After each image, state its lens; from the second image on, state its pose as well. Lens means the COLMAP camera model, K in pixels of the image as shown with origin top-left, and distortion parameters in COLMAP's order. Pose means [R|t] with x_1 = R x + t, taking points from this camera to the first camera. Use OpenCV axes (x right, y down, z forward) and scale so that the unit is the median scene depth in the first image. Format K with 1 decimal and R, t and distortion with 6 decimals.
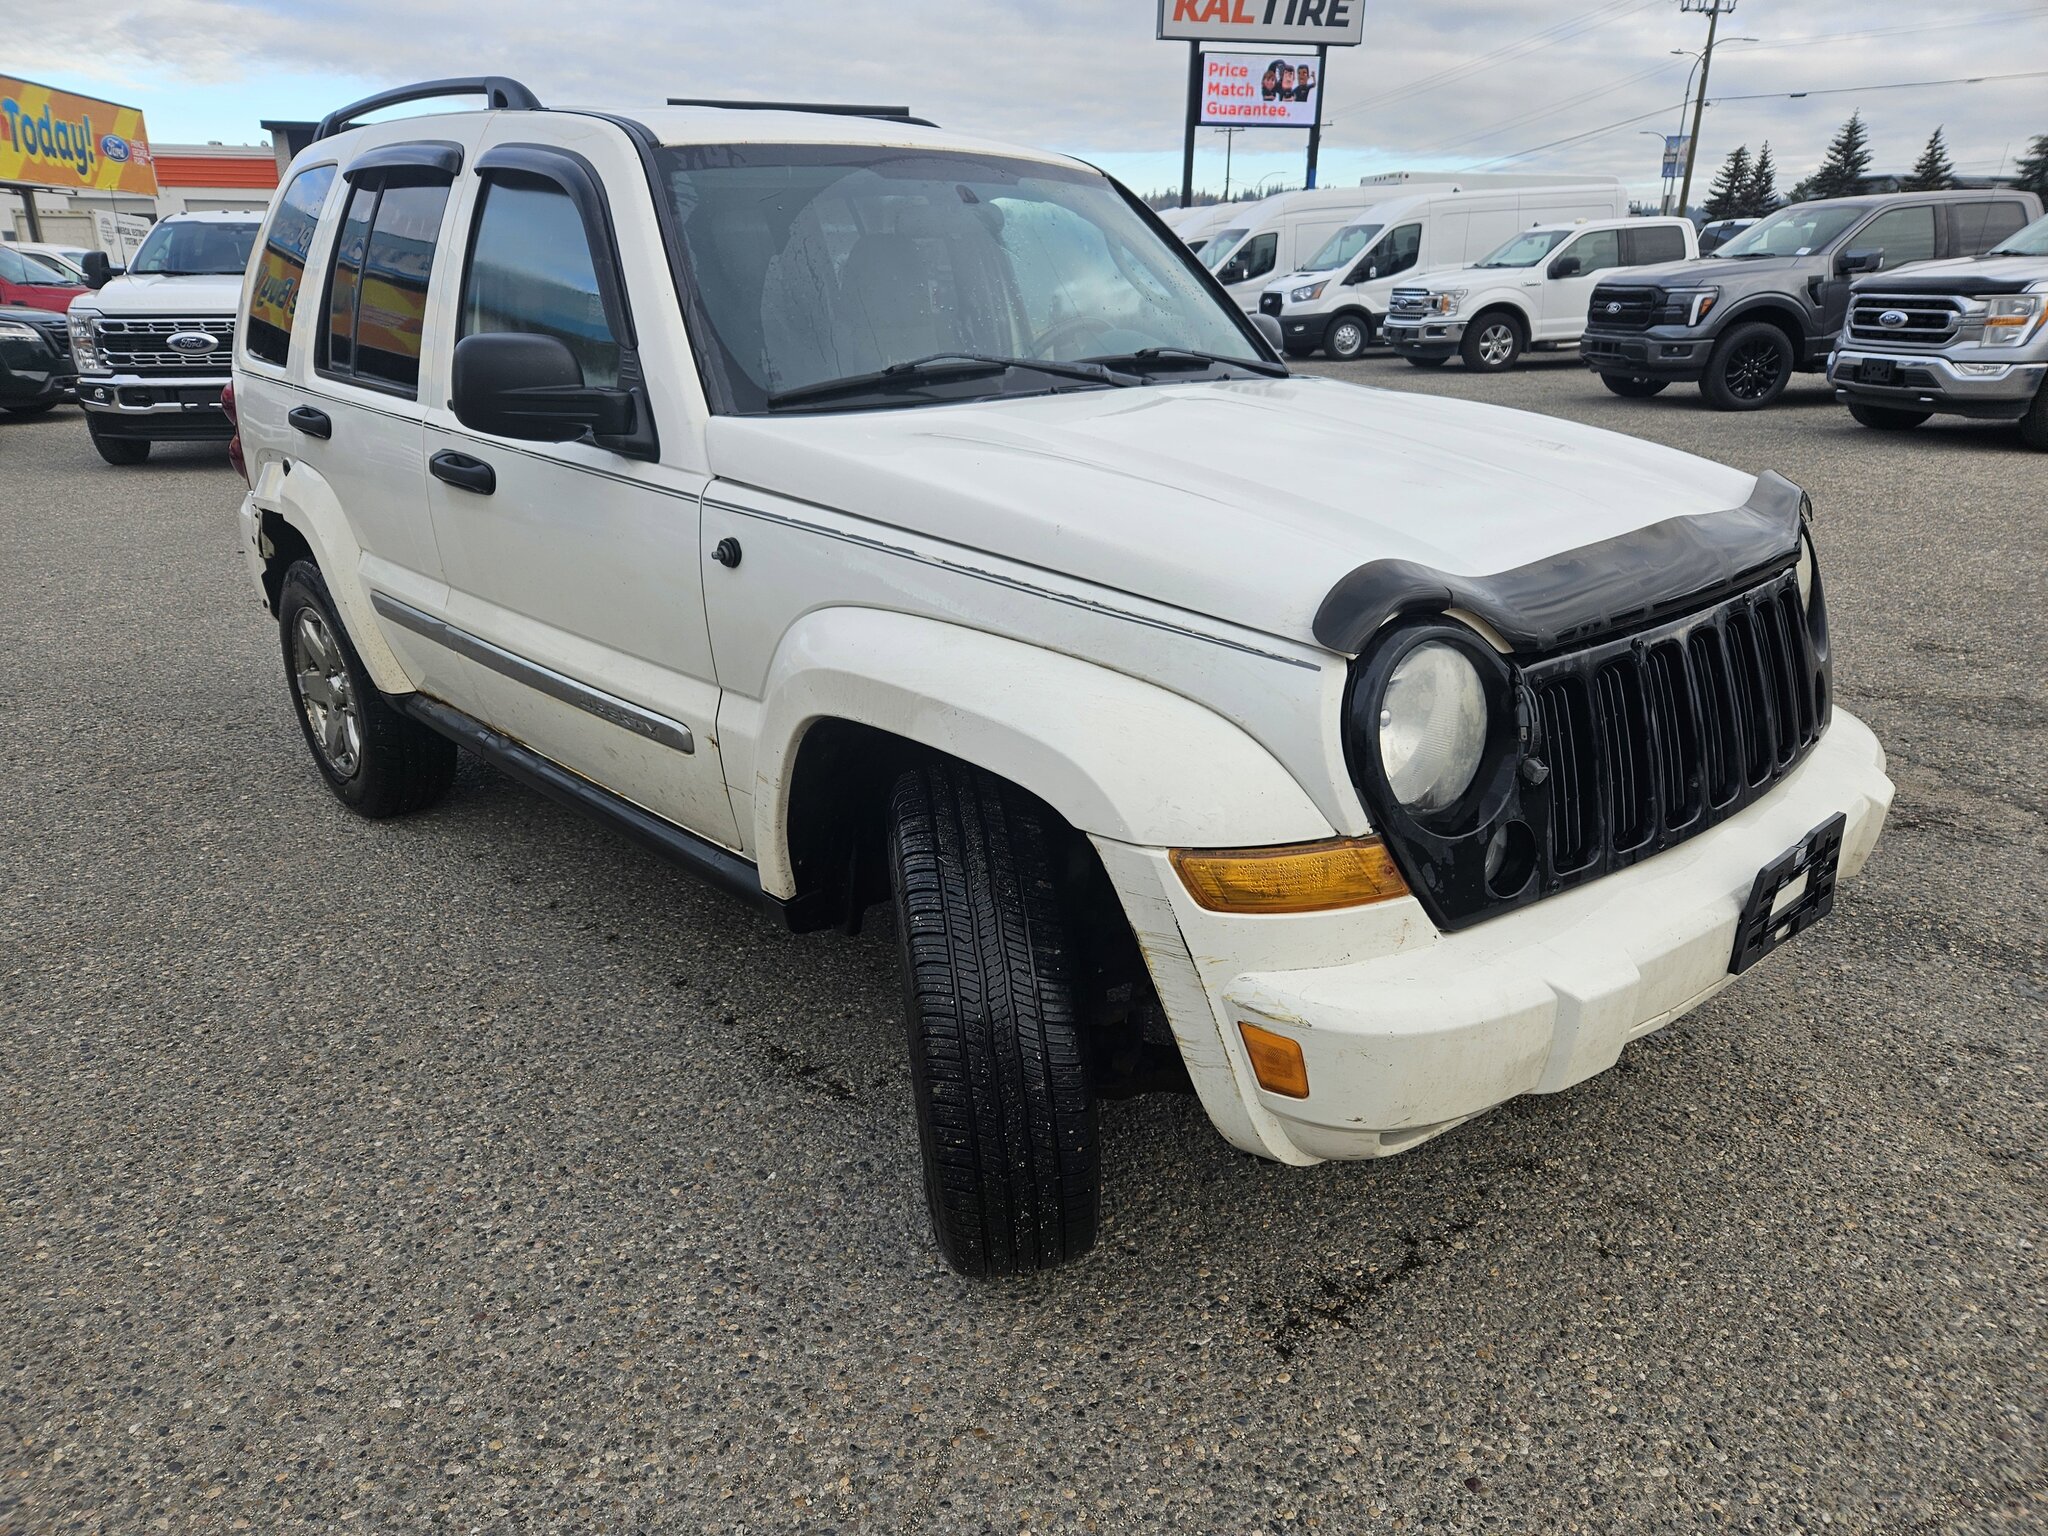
lens RADIAL K [[1390.0, 0, 1032.1], [0, 1390.0, 808.1], [0, 0, 1]] dist [0.052738, -0.035259]
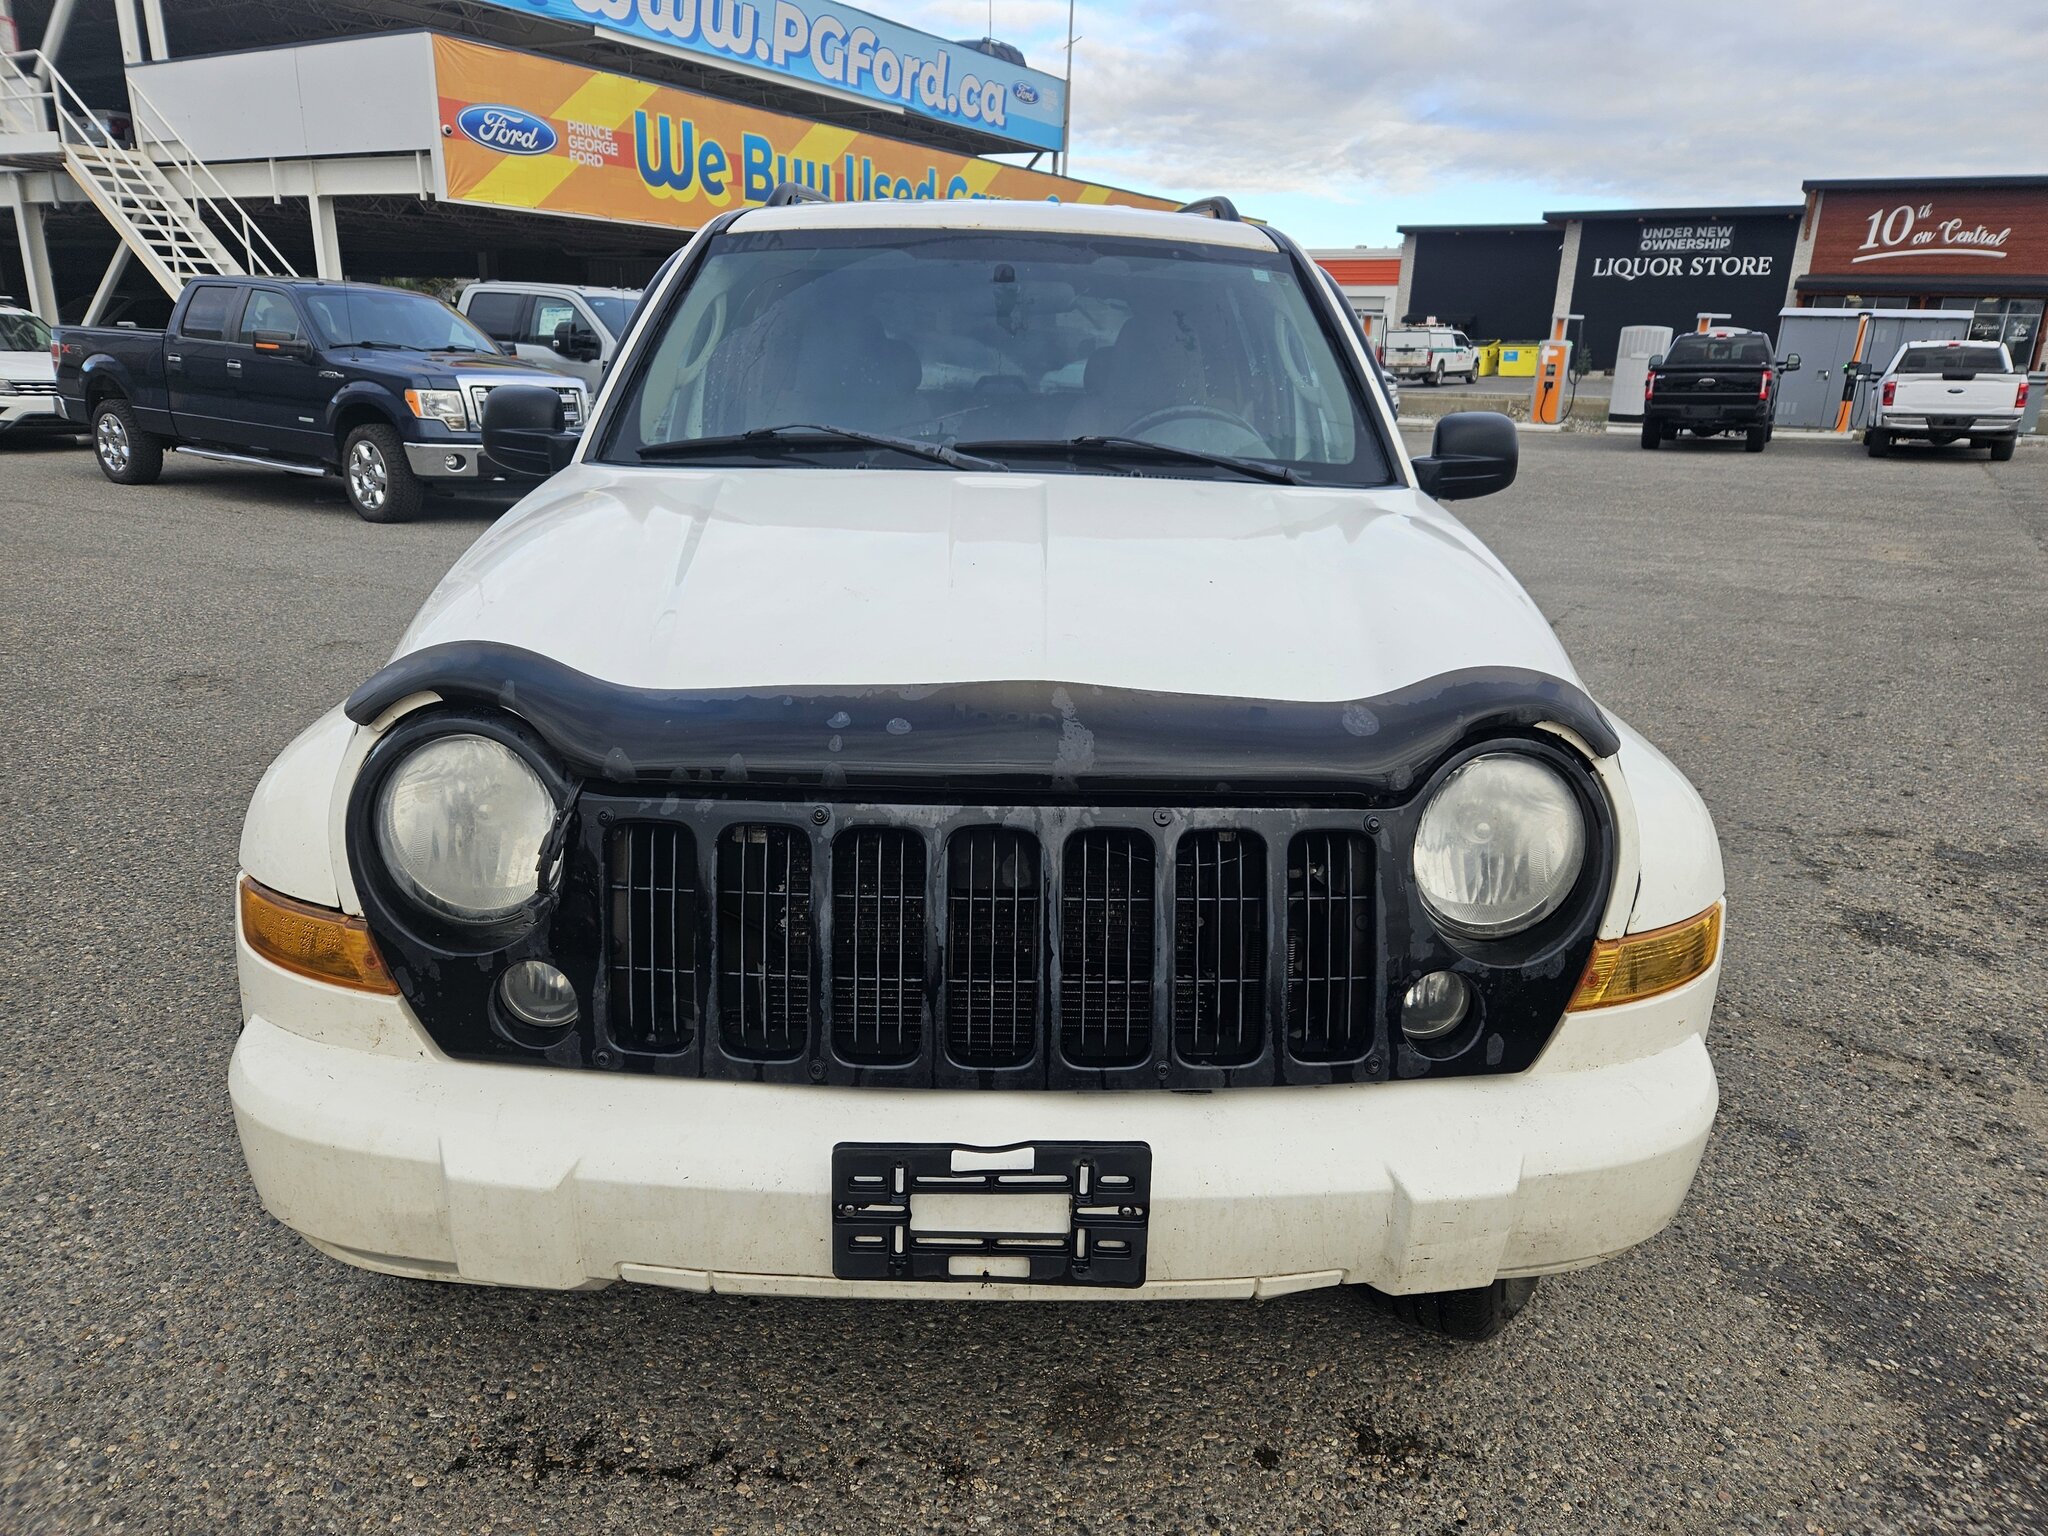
lens RADIAL K [[1385.9, 0, 1014.3], [0, 1385.9, 795.8], [0, 0, 1]] dist [0.069299, -0.054877]
pose [[0.741174, 0.225231, -0.632402, 0.926685], [-0.264918, 0.963715, 0.032745, -0.168005], [0.616830, 0.143265, 0.773948, 0.422145]]
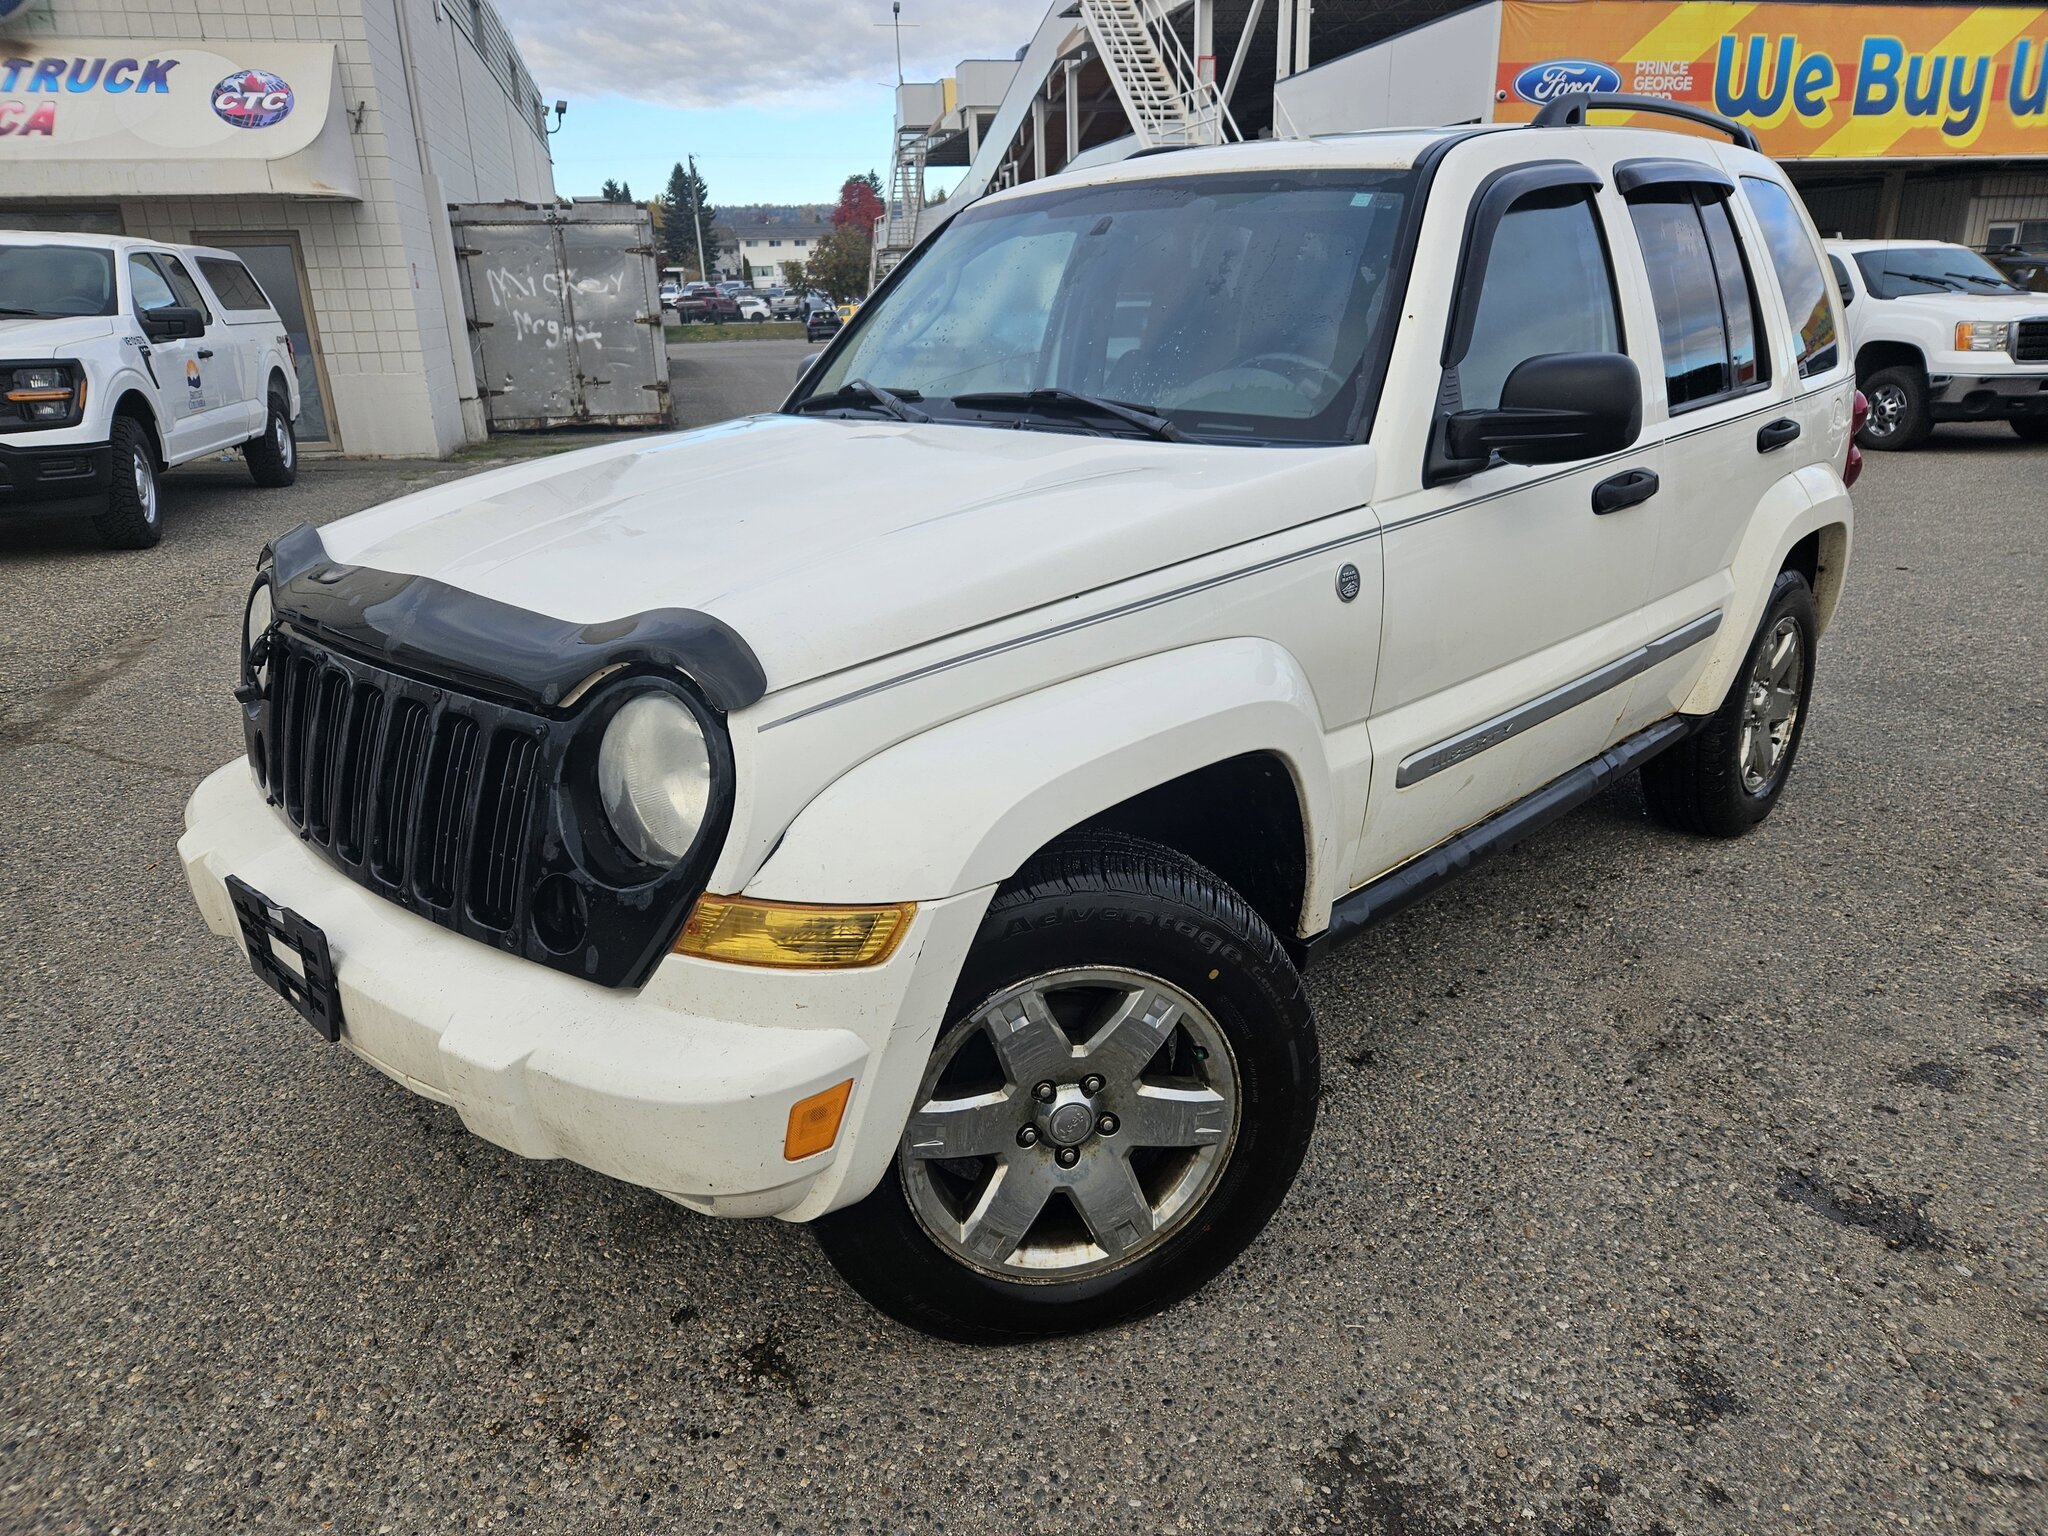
lens RADIAL K [[1385.9, 0, 1014.3], [0, 1385.9, 795.8], [0, 0, 1]] dist [0.069299, -0.054877]
pose [[0.043352, 0.328297, -0.943579, 1.422153], [-0.330025, 0.896154, 0.296634, -0.489779], [0.942976, 0.298545, 0.147196, 1.275868]]
